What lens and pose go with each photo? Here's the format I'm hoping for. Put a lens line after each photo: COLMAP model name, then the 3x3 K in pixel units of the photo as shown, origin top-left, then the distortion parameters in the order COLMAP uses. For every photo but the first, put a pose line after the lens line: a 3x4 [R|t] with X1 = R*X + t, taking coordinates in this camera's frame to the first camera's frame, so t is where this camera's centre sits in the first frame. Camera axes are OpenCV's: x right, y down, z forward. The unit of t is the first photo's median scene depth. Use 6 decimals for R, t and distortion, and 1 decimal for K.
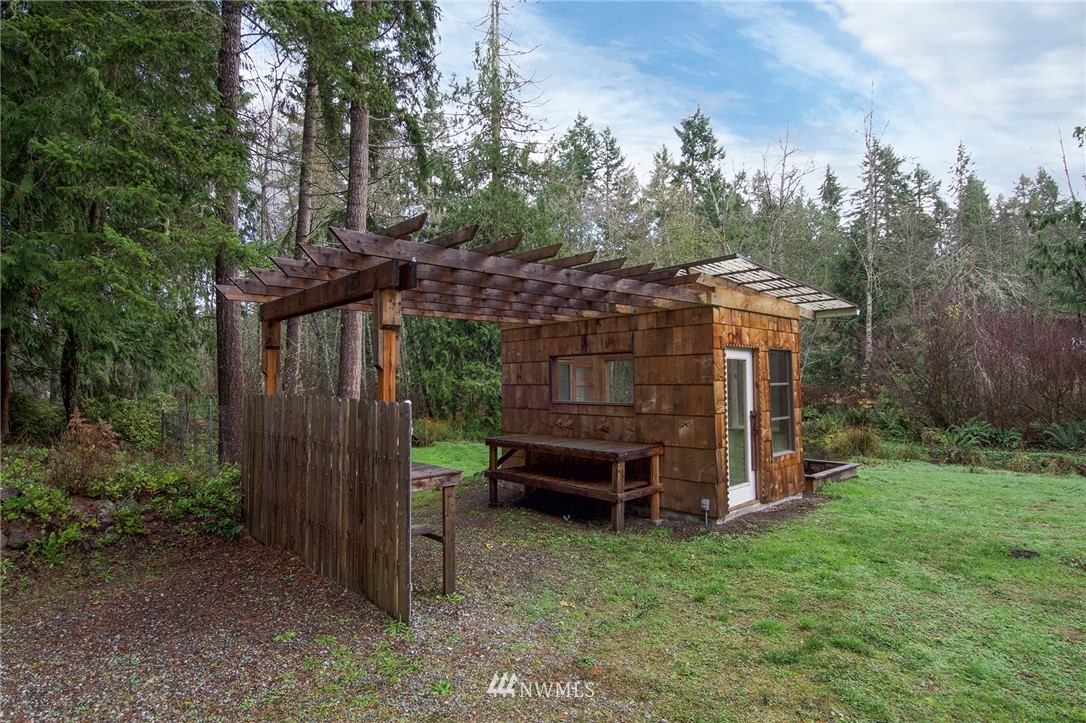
lens RADIAL K [[571.4, 0, 544.7], [0, 571.4, 357.0], [0, 0, 1]] dist [0.025057, -0.011824]
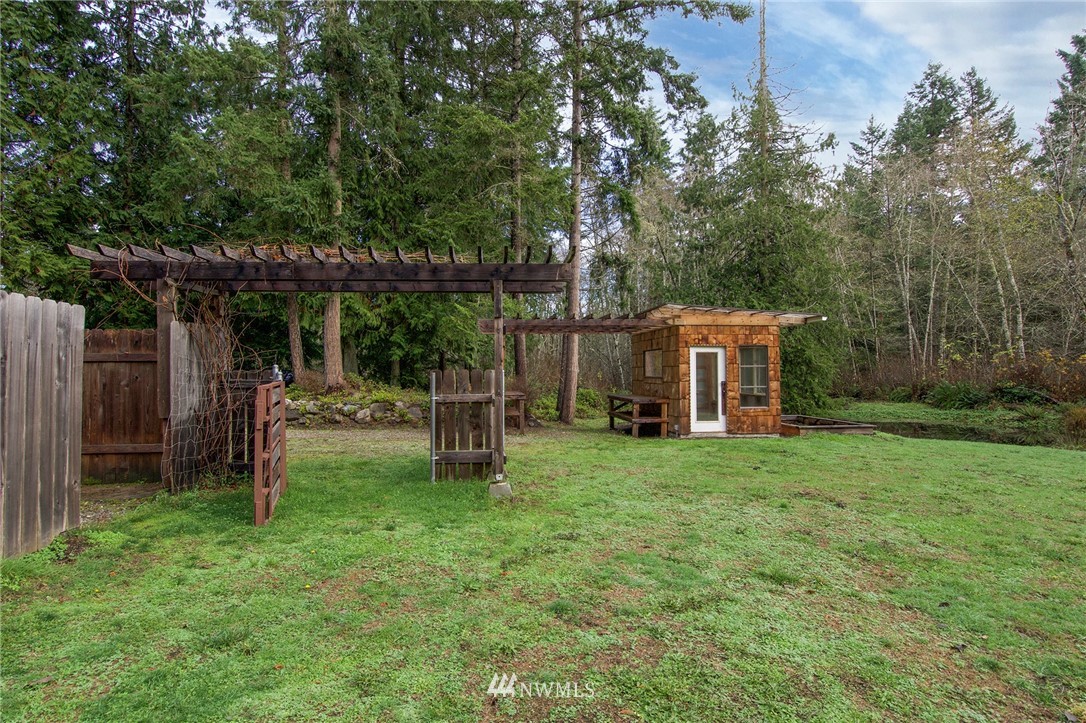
lens RADIAL K [[571.4, 0, 541.7], [0, 571.4, 362.1], [0, 0, 1]] dist [0.025057, -0.011824]
pose [[0.801754, -0.005482, -0.597629, 0.127742], [0.025304, 0.999373, 0.024778, -0.003022], [0.597118, -0.034988, 0.801390, -0.097251]]
